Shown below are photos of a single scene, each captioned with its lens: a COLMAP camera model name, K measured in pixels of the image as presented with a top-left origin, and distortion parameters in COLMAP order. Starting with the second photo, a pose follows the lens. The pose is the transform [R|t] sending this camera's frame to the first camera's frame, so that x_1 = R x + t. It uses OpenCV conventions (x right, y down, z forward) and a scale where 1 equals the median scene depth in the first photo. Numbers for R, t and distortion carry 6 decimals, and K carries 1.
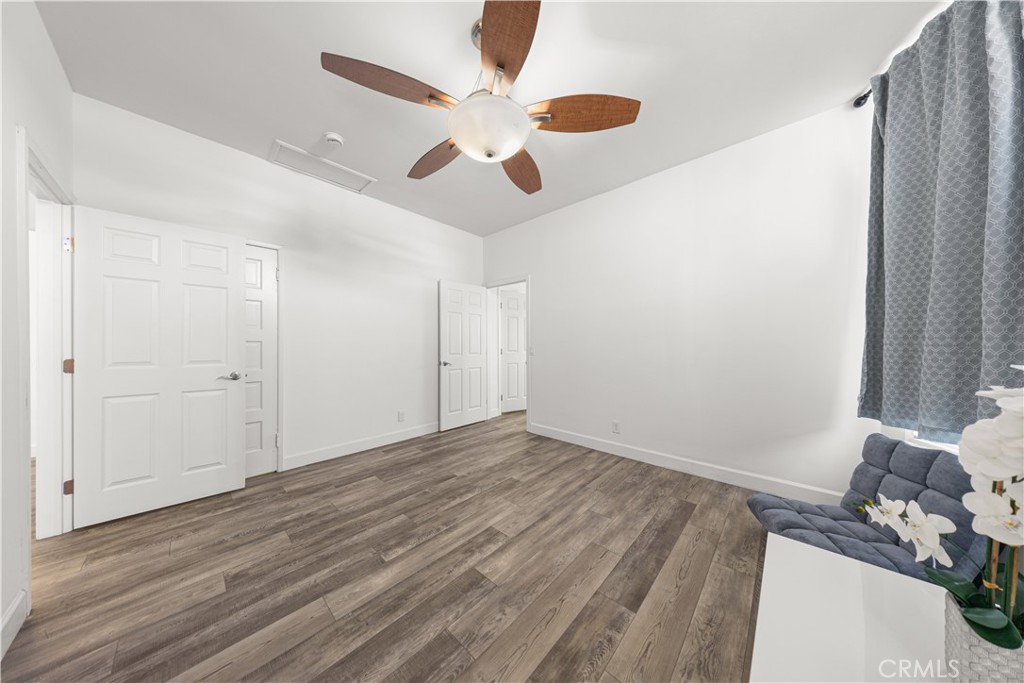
lens RADIAL K [[298.6, 0, 505.9], [0, 298.6, 342.6], [0, 0, 1]] dist [-0.001277, -0.000096]
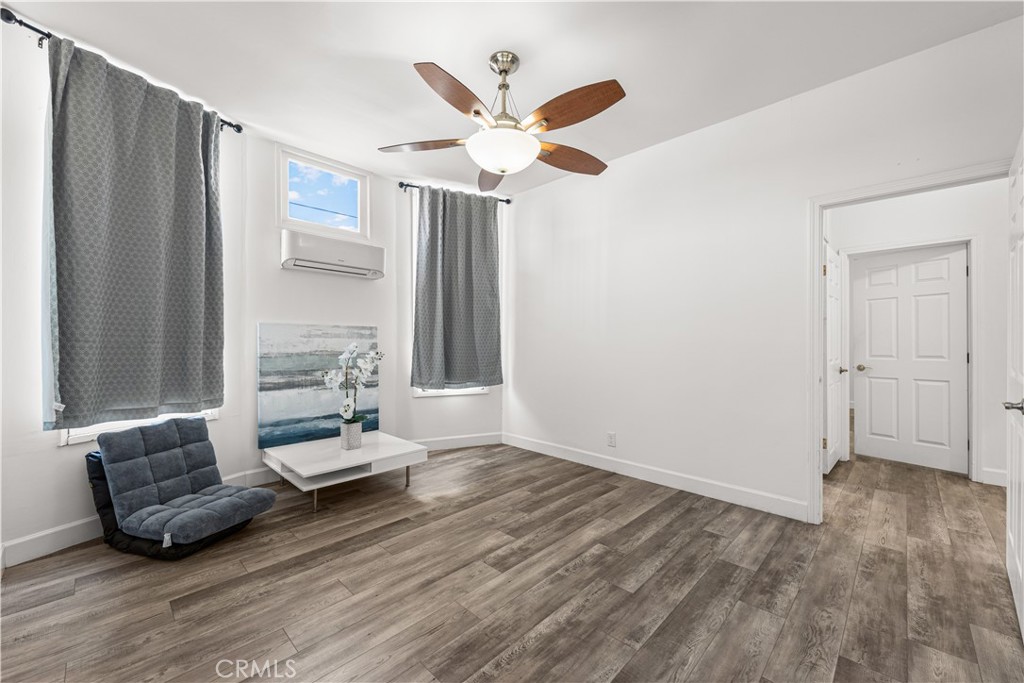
lens RADIAL K [[396.2, 0, 513.1], [0, 396.2, 344.9], [0, 0, 1]] dist [0.001220, 0.000066]
pose [[-0.999912, -0.001881, 0.013118, -0.097452], [-0.001847, 0.999995, 0.002608, 0.012074], [-0.013123, 0.002584, -0.999911, 2.181584]]
